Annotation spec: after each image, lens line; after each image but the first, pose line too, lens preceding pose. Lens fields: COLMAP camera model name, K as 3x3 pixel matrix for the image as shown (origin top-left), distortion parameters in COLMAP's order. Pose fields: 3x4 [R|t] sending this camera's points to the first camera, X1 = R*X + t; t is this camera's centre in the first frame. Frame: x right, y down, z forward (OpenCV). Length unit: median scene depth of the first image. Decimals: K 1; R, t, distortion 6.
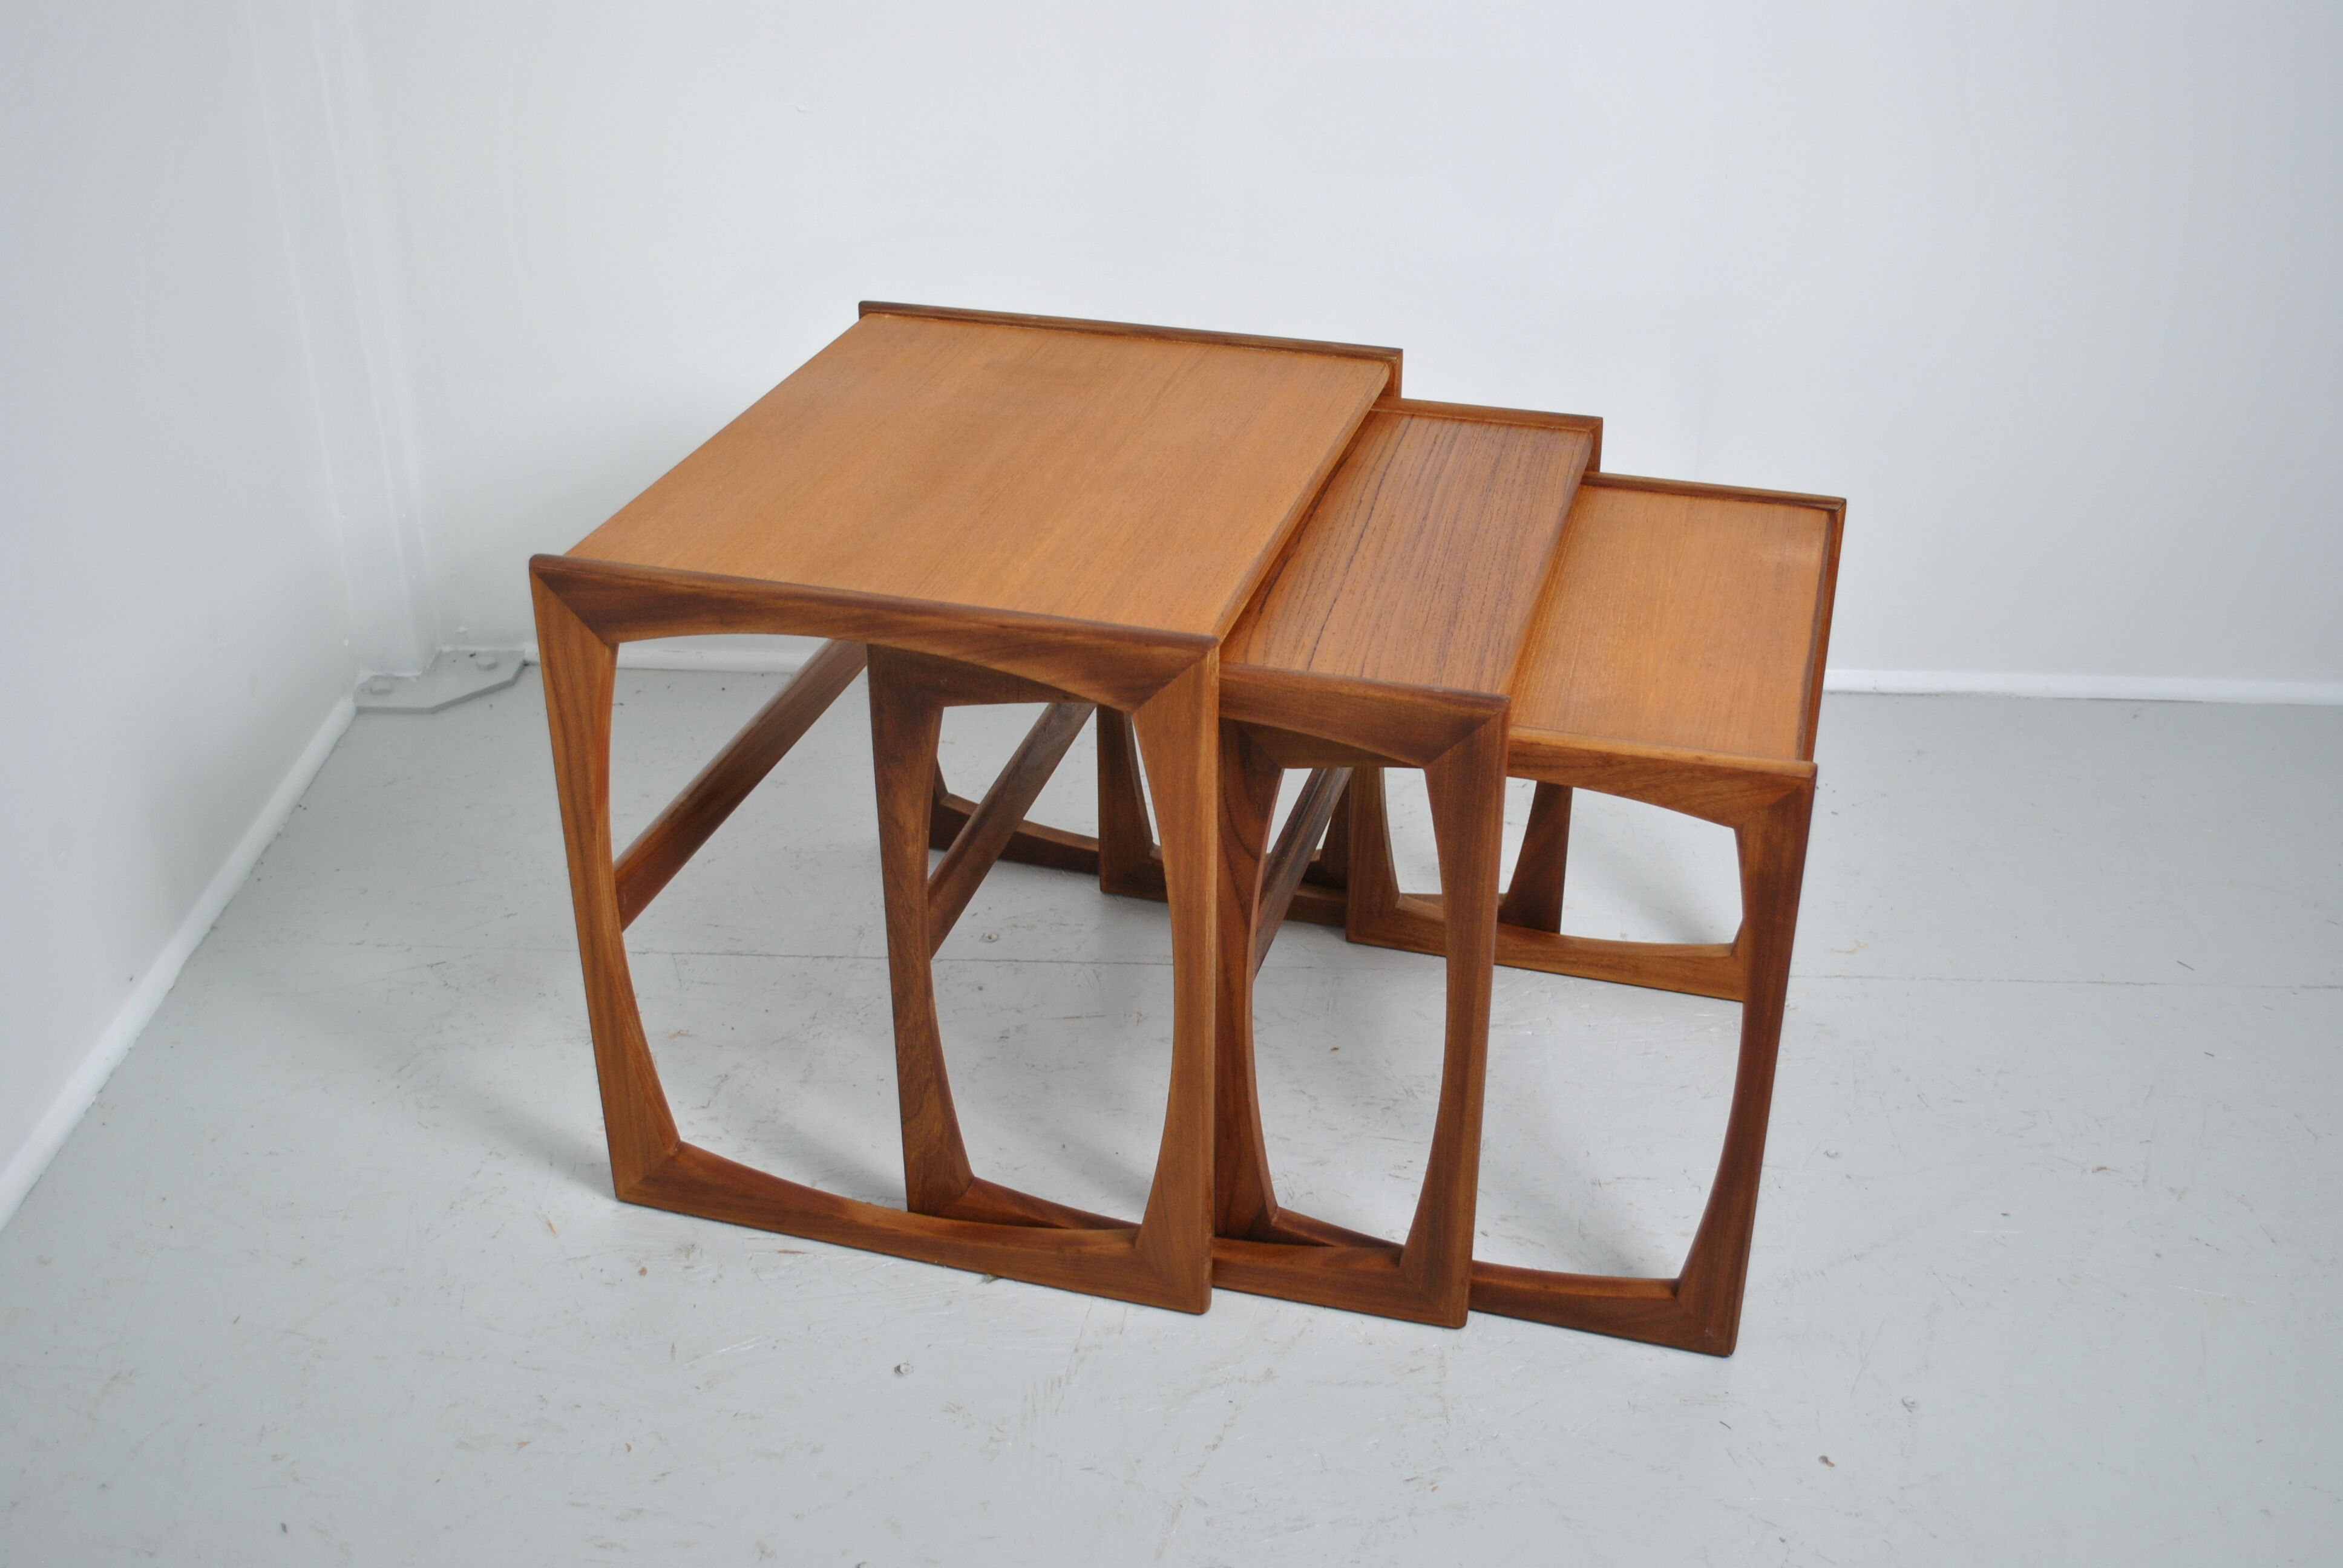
lens RADIAL K [[2451.3, 0, 1180.7], [0, 2451.3, 775.6], [0, 0, 1]] dist [-0.068462, 0.000000]
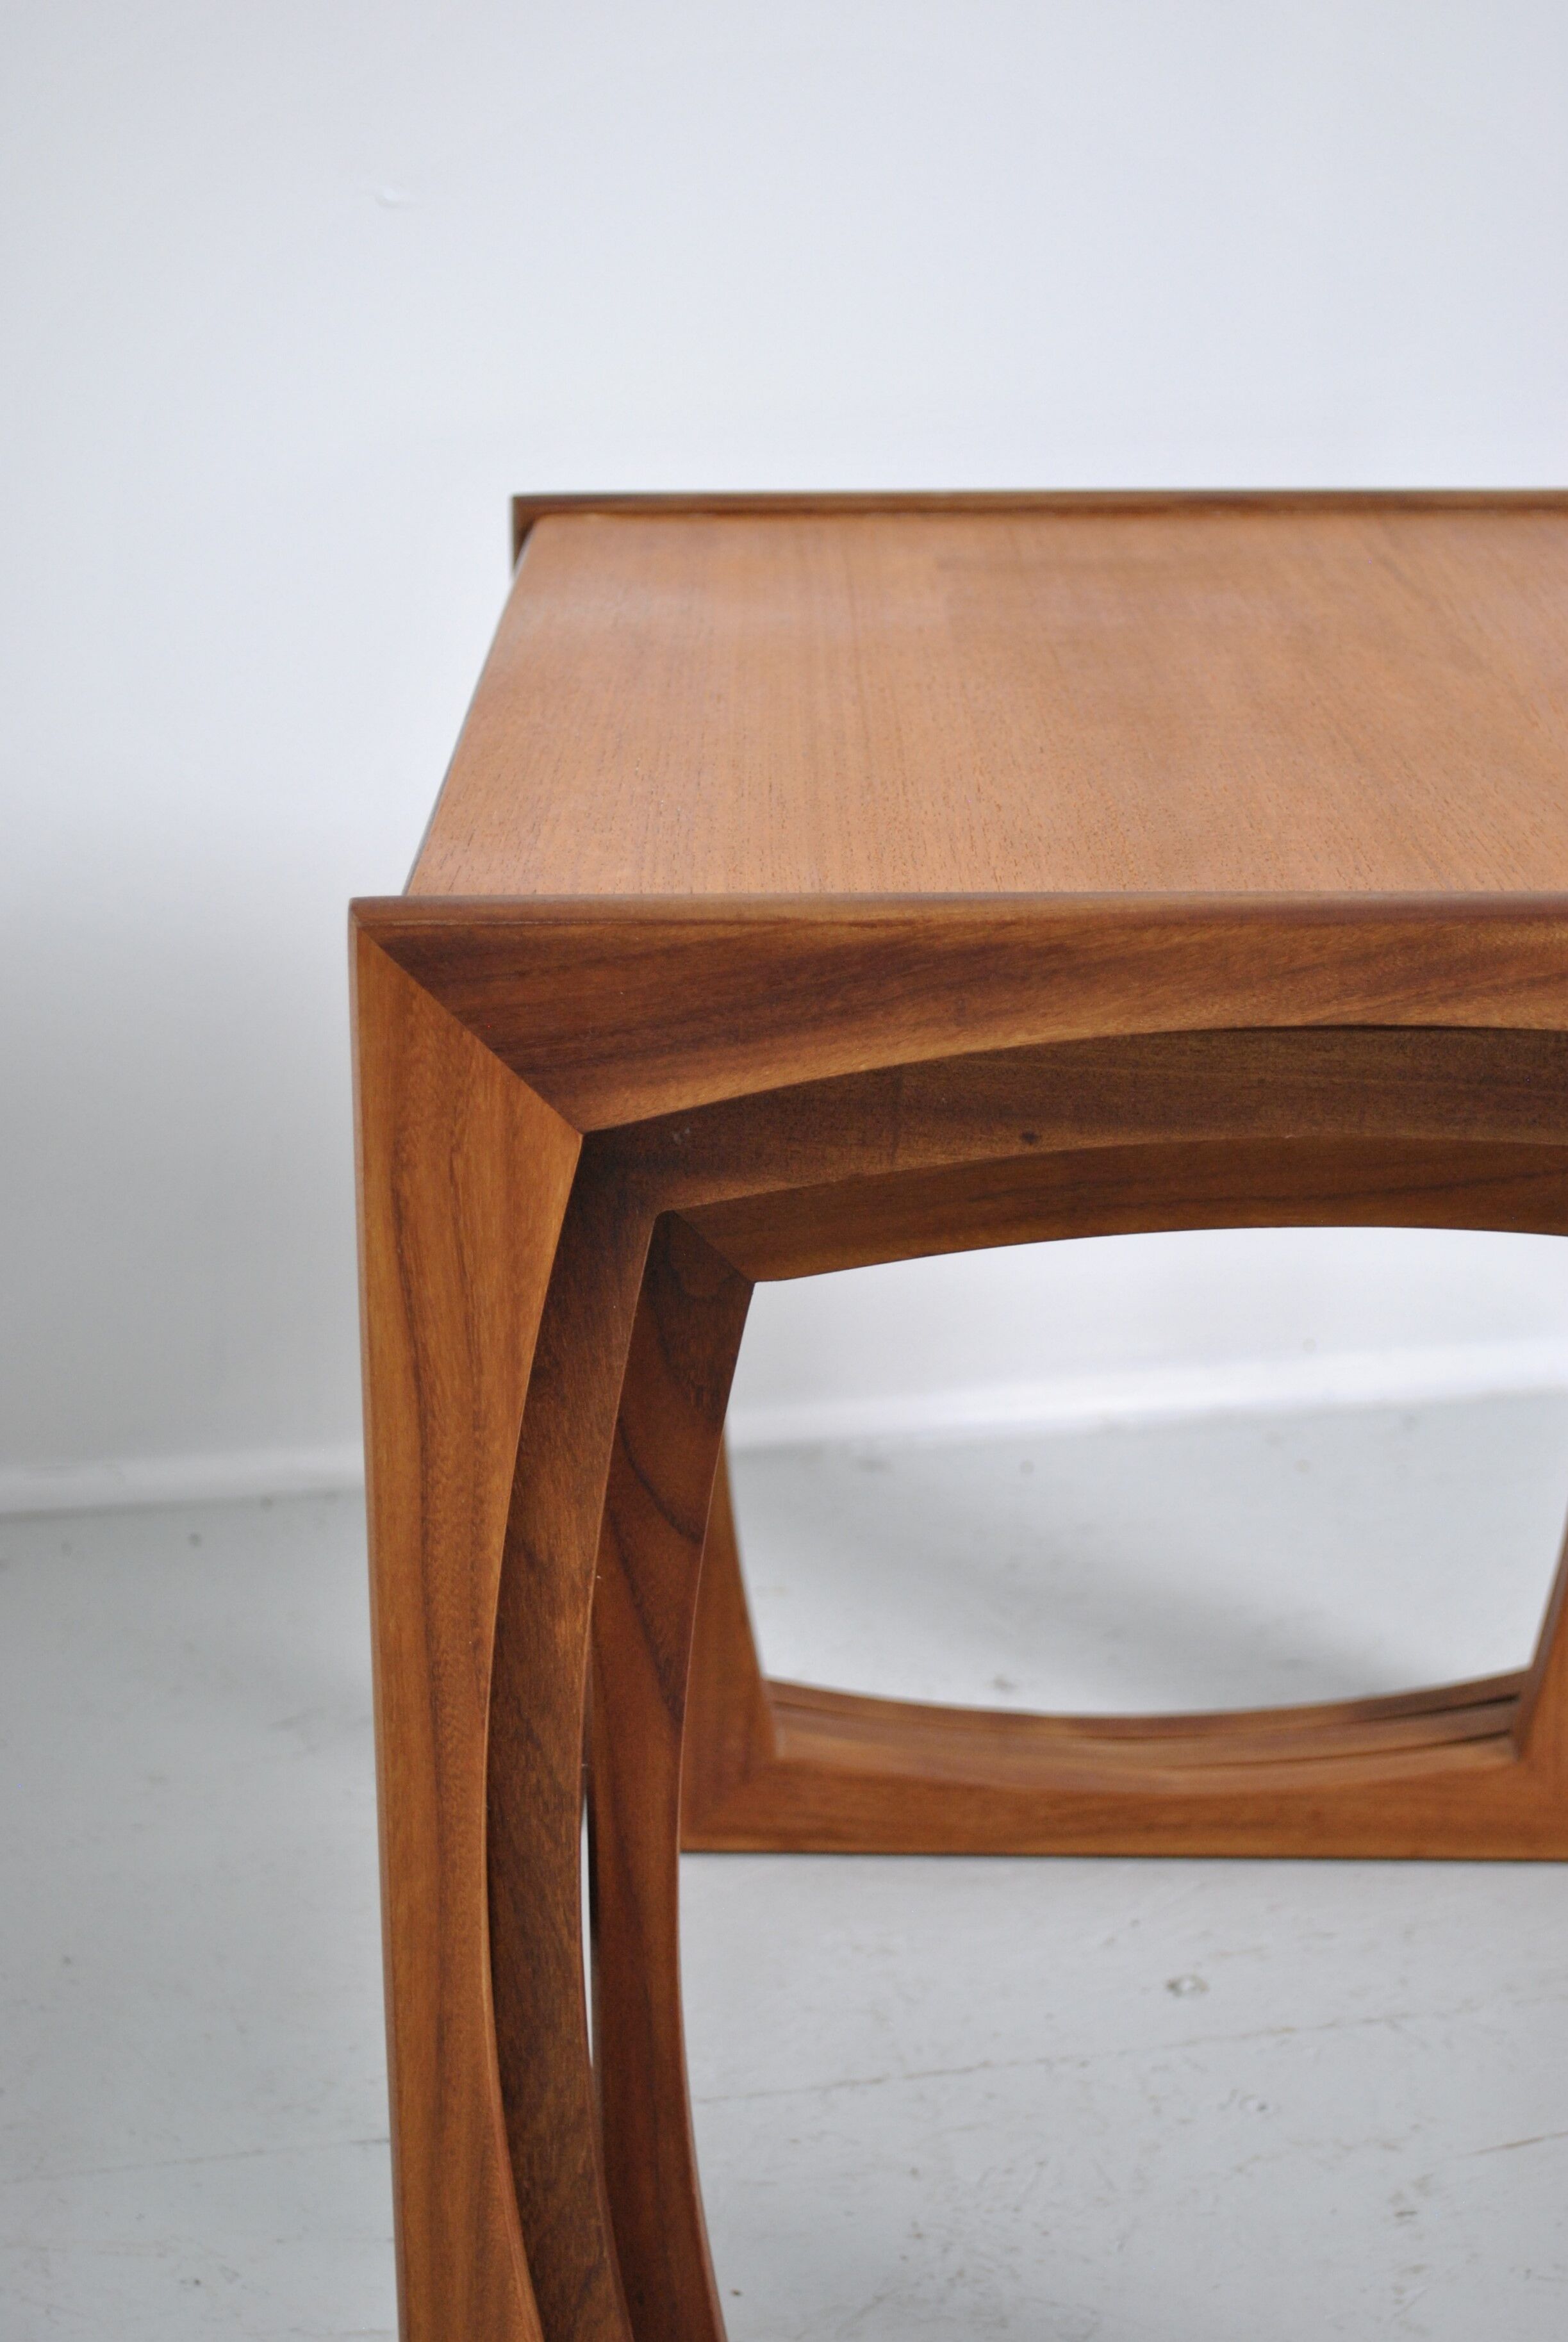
lens RADIAL K [[3855.2, 0, 790.0], [0, 3855.2, 1196.0], [0, 0, 1]] dist [0.002088, 0.000000]
pose [[0.961701, -0.095082, 0.257080, -0.324016], [0.134846, 0.980678, -0.141731, 0.034994], [-0.238636, 0.170969, 0.955941, 0.429485]]
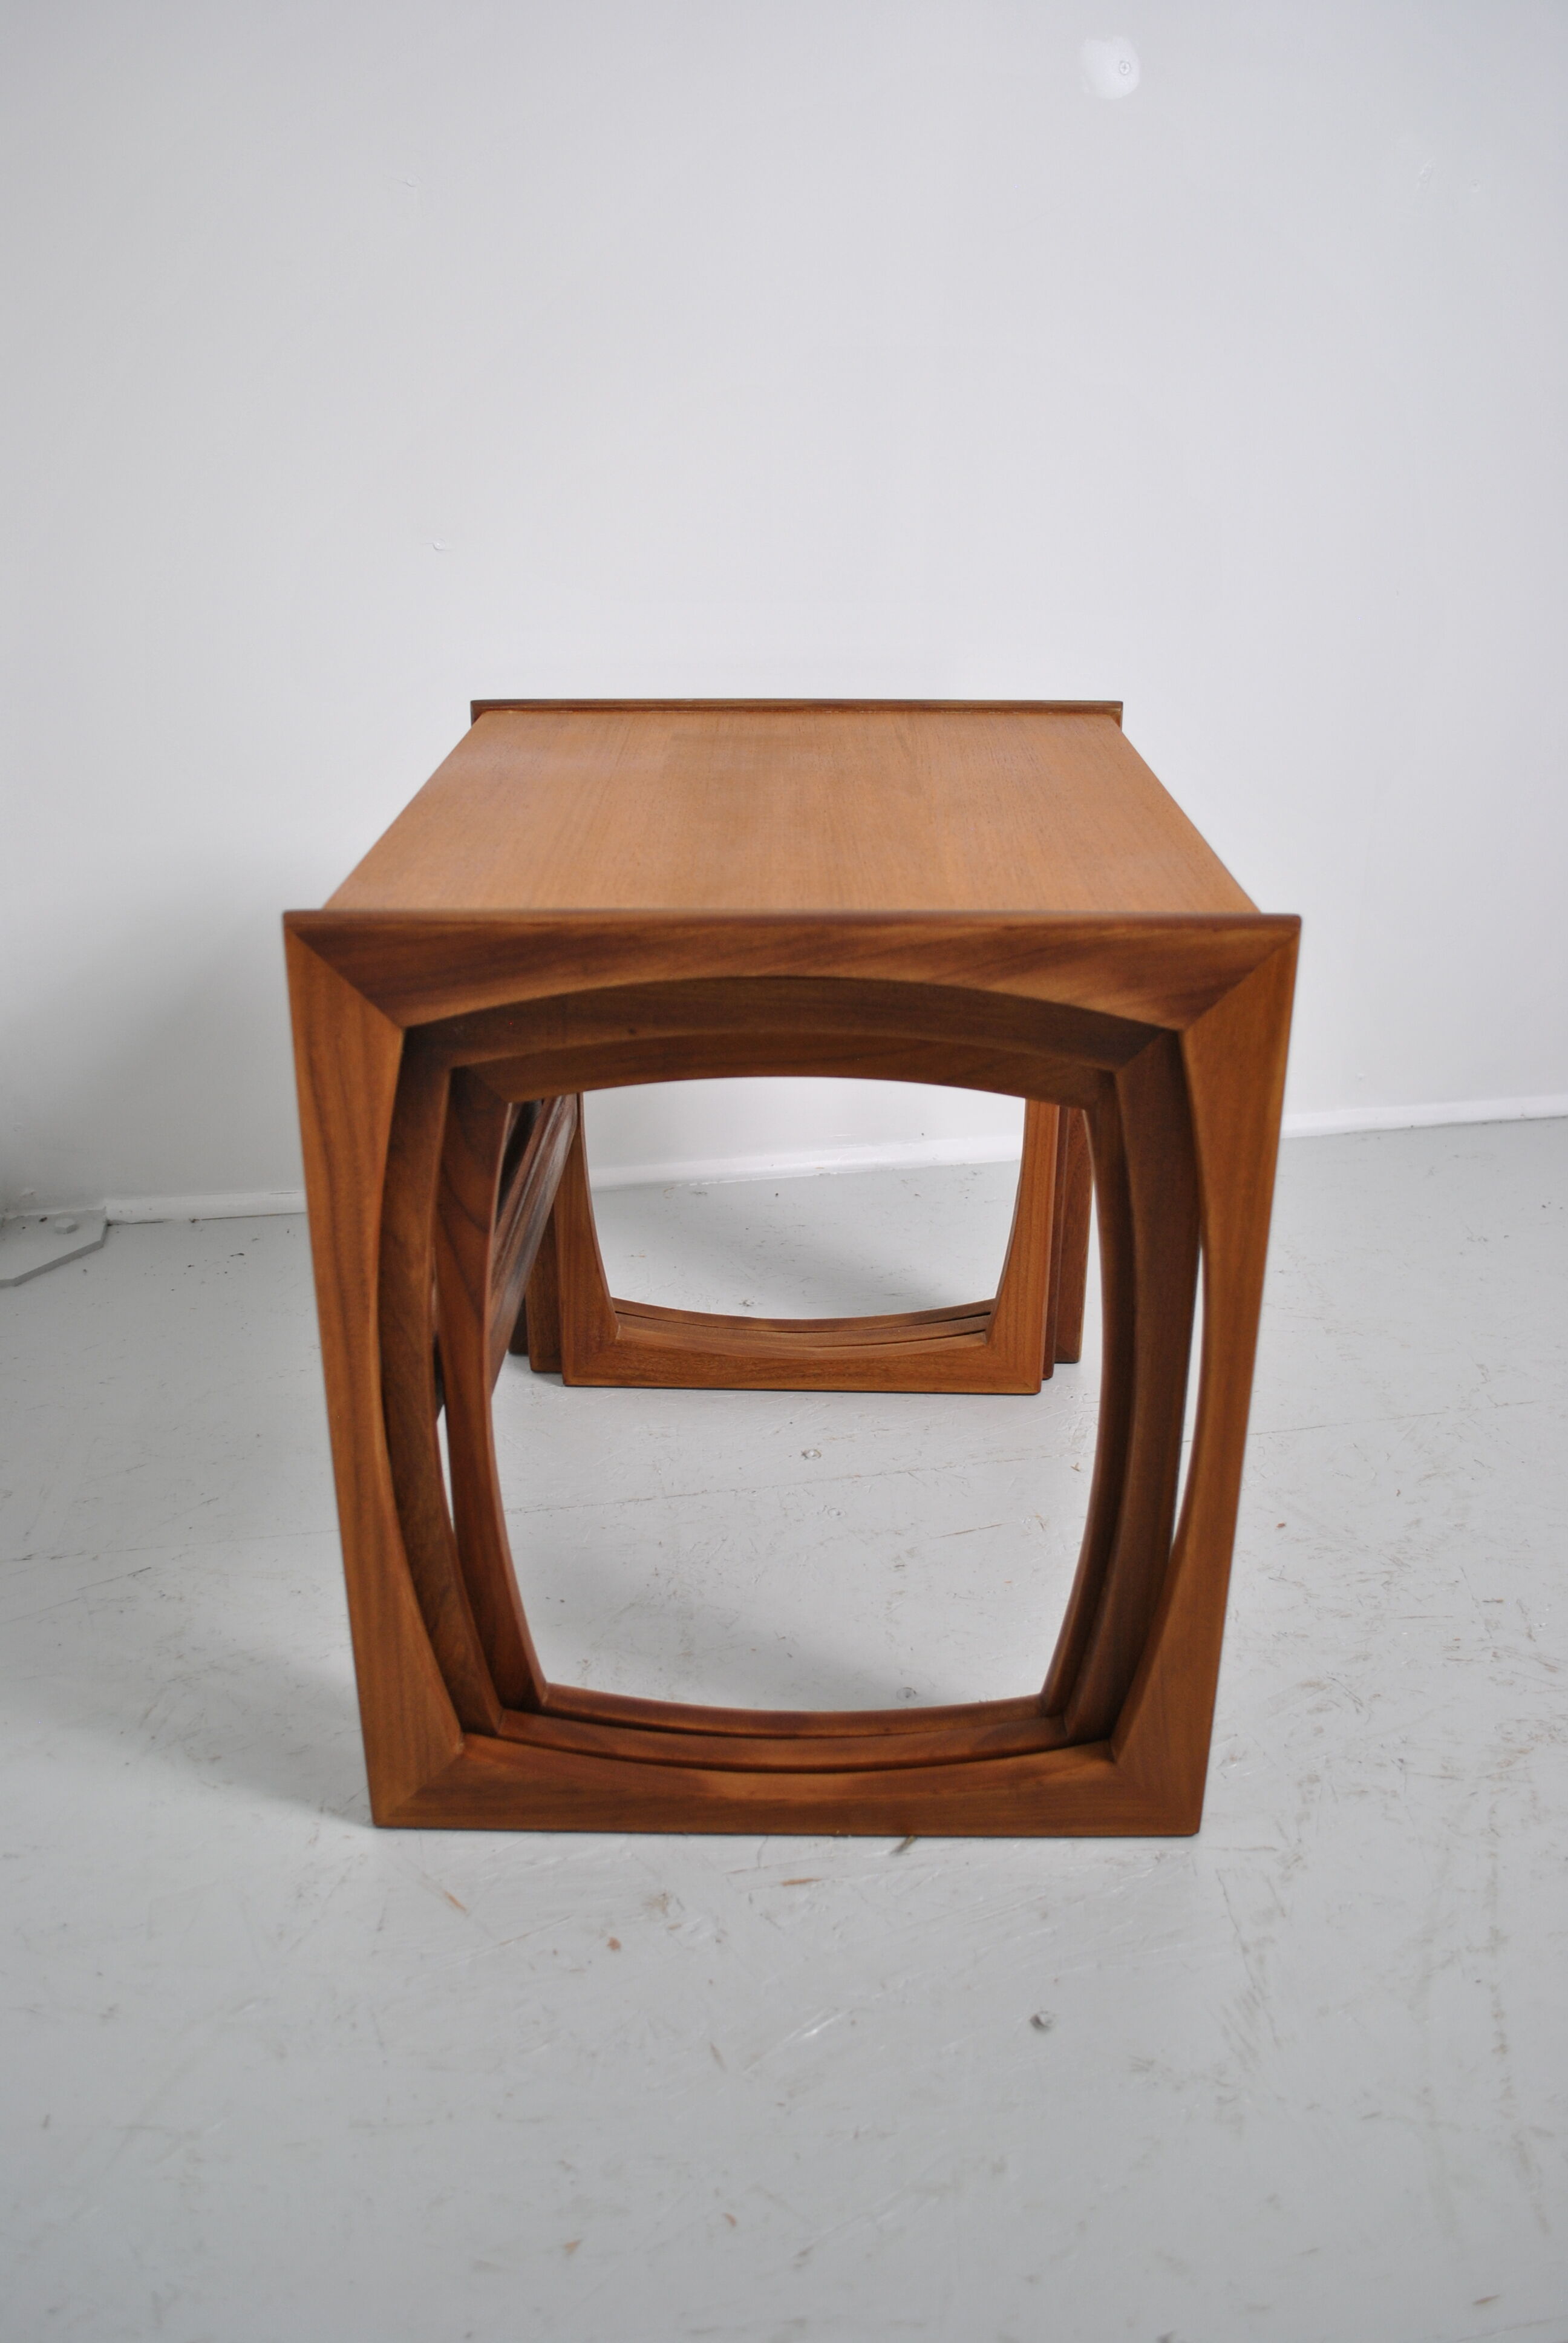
lens RADIAL K [[1979.9, 0, 778.4], [0, 1979.9, 1175.3], [0, 0, 1]] dist [-0.070723, 0.012238]
pose [[0.964859, -0.103209, 0.241651, -0.251911], [0.126245, 0.988618, -0.081830, 0.044847], [-0.230455, 0.109461, 0.966907, 0.397461]]
